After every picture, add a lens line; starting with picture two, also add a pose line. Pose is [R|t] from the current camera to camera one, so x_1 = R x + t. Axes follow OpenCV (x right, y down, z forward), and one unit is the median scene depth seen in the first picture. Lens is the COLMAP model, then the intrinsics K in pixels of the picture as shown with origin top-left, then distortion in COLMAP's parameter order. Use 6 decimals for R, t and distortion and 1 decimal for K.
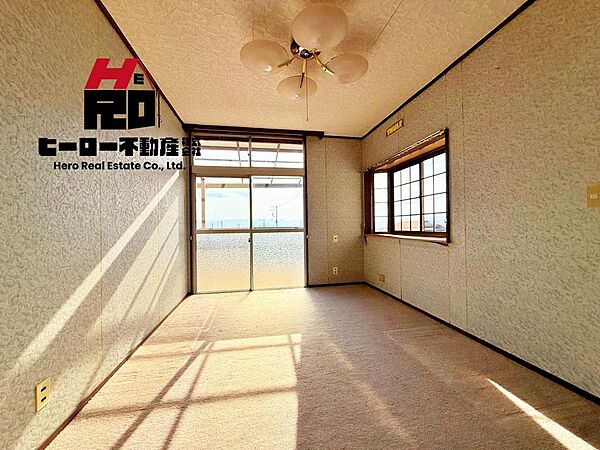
lens RADIAL K [[241.6, 0, 298.8], [0, 241.6, 223.8], [0, 0, 1]] dist [0.002046, -0.000183]
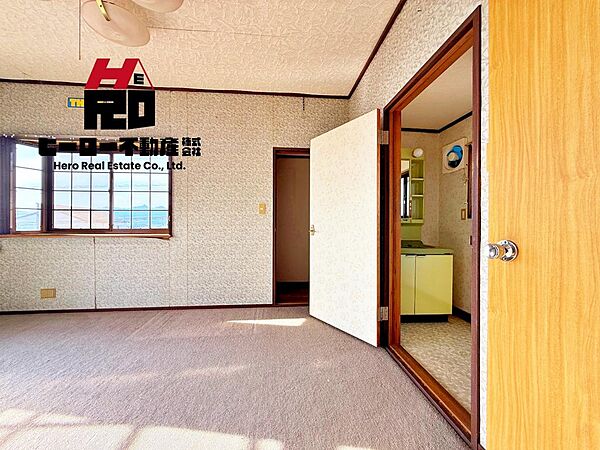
lens RADIAL K [[241.6, 0, 299.8], [0, 241.6, 224.1], [0, 0, 1]] dist [0.002046, -0.000183]
pose [[0.089333, 0.015109, 0.995887, -0.479891], [-0.012855, 0.999819, -0.014015, 0.024665], [-0.995919, -0.011550, 0.089511, 0.277259]]
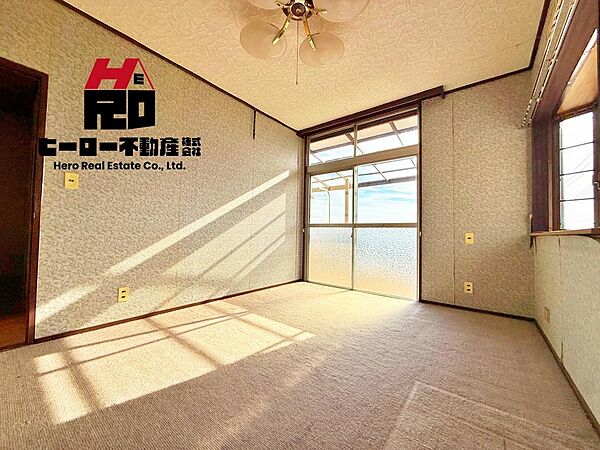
lens RADIAL K [[241.6, 0, 298.6], [0, 241.6, 224.5], [0, 0, 1]] dist [0.002046, -0.000183]
pose [[0.656028, 0.000014, -0.754736, 0.586247], [-0.026575, 0.999380, -0.023080, 0.085774], [0.754268, 0.035198, 0.655622, 0.376257]]
